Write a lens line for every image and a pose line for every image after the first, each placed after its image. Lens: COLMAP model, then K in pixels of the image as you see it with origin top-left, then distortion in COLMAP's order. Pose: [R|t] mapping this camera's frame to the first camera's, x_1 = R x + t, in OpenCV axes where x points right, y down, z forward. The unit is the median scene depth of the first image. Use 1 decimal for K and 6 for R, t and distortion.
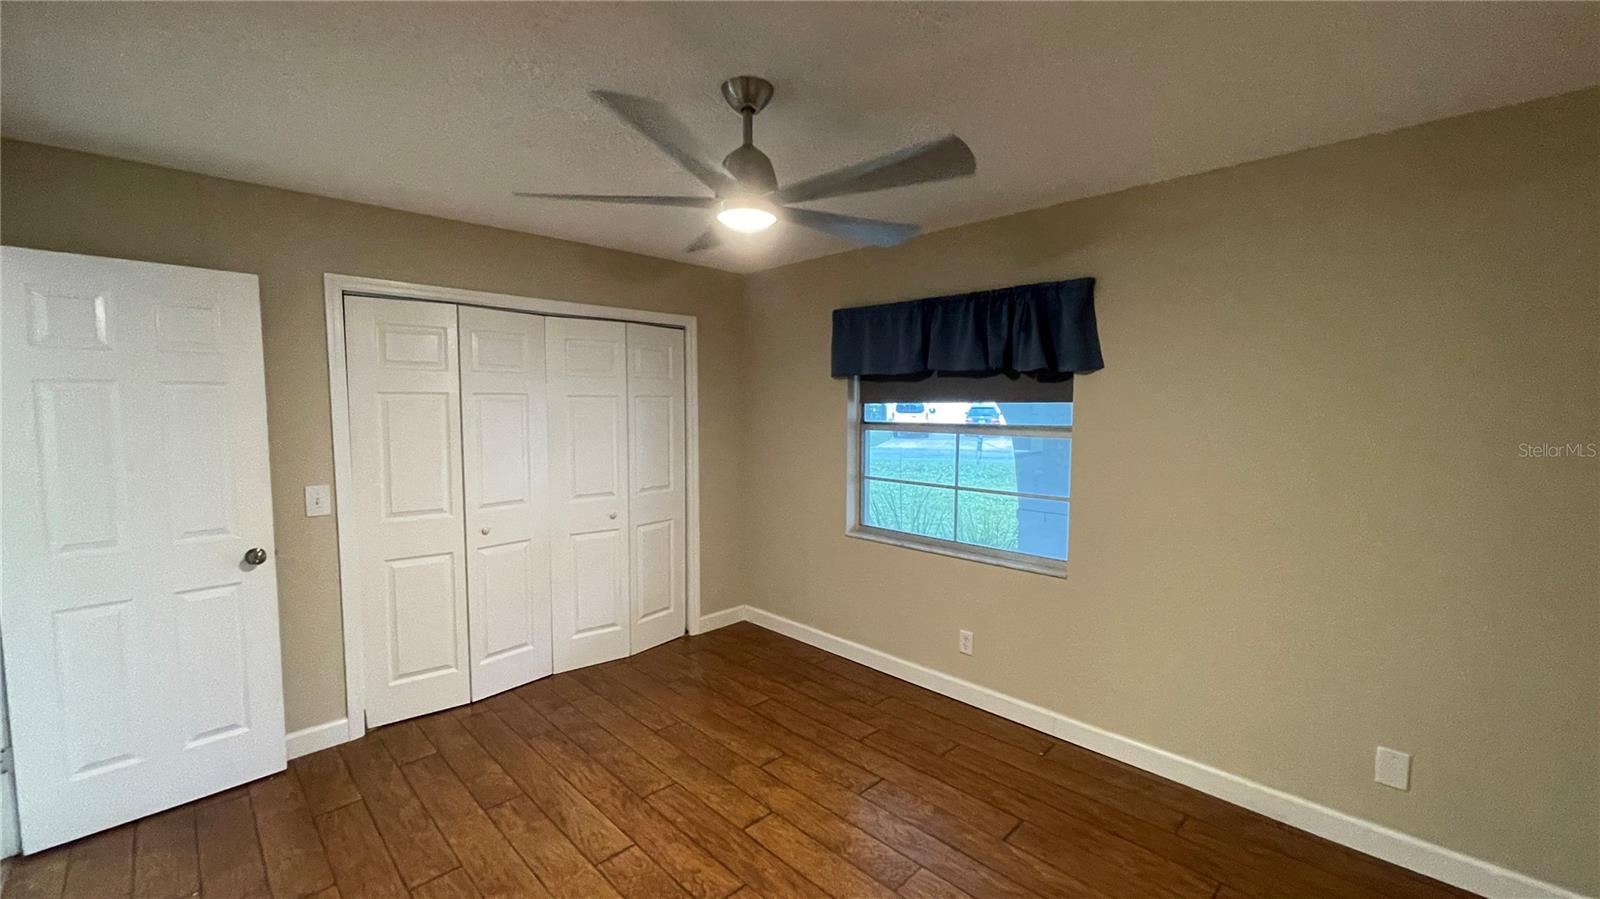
lens RADIAL K [[645.7, 0, 789.6], [0, 645.7, 454.6], [0, 0, 1]] dist [0.002994, -0.000086]
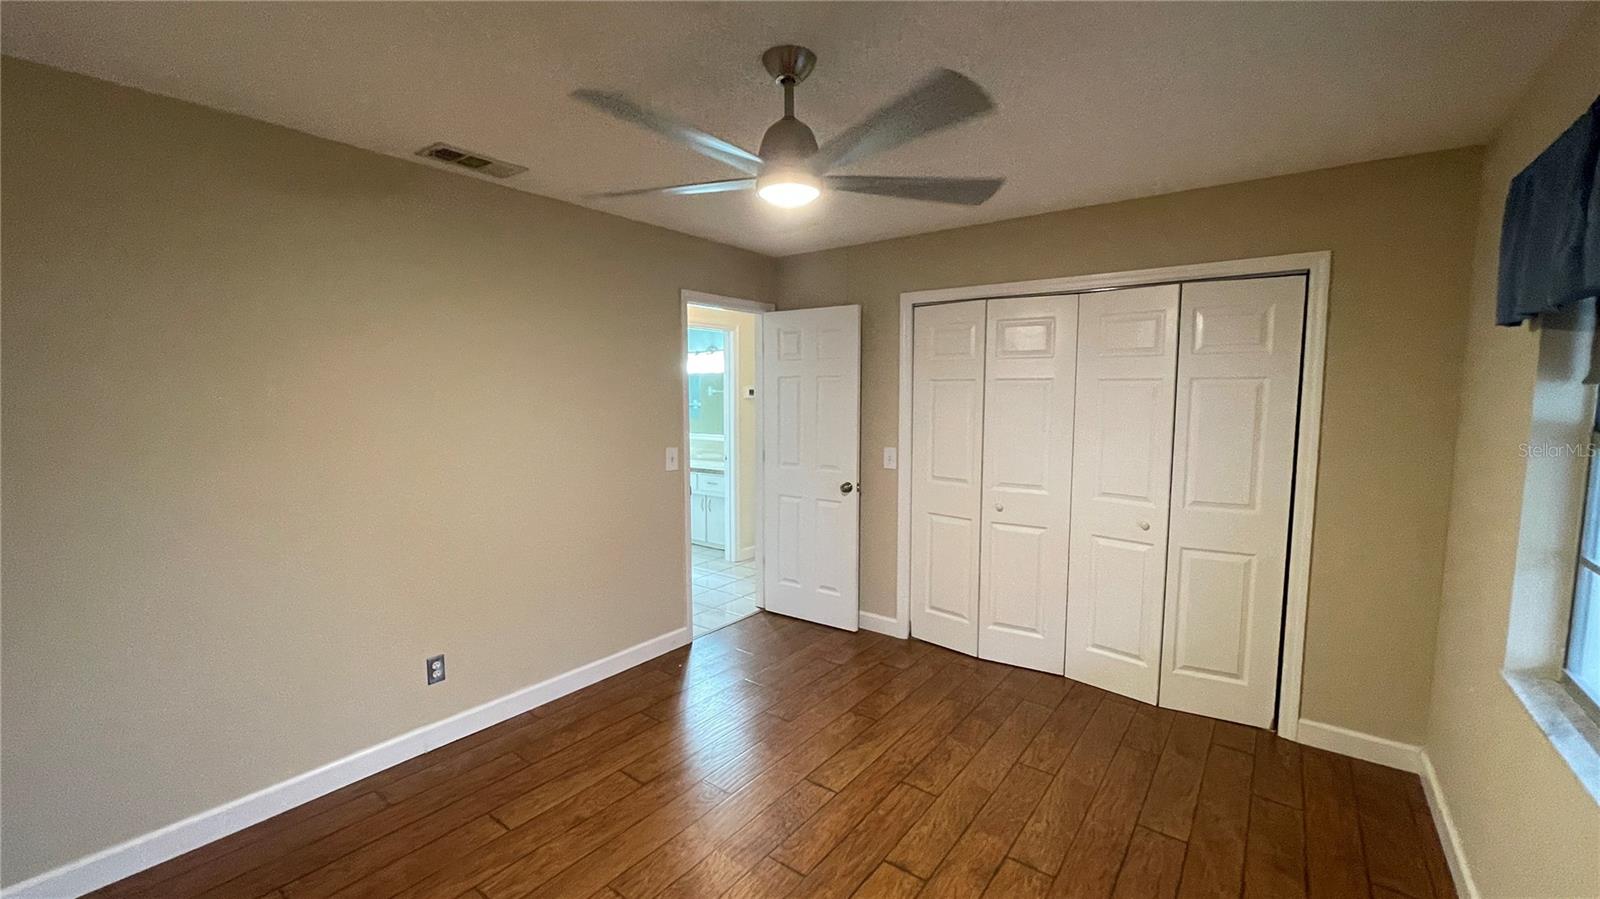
lens RADIAL K [[645.7, 0, 791.8], [0, 645.7, 447.0], [0, 0, 1]] dist [0.002994, -0.000086]
pose [[0.143365, 0.085662, -0.985956, 0.571278], [-0.078094, 0.994120, 0.075016, -0.038112], [0.986584, 0.066242, 0.149212, 0.534177]]
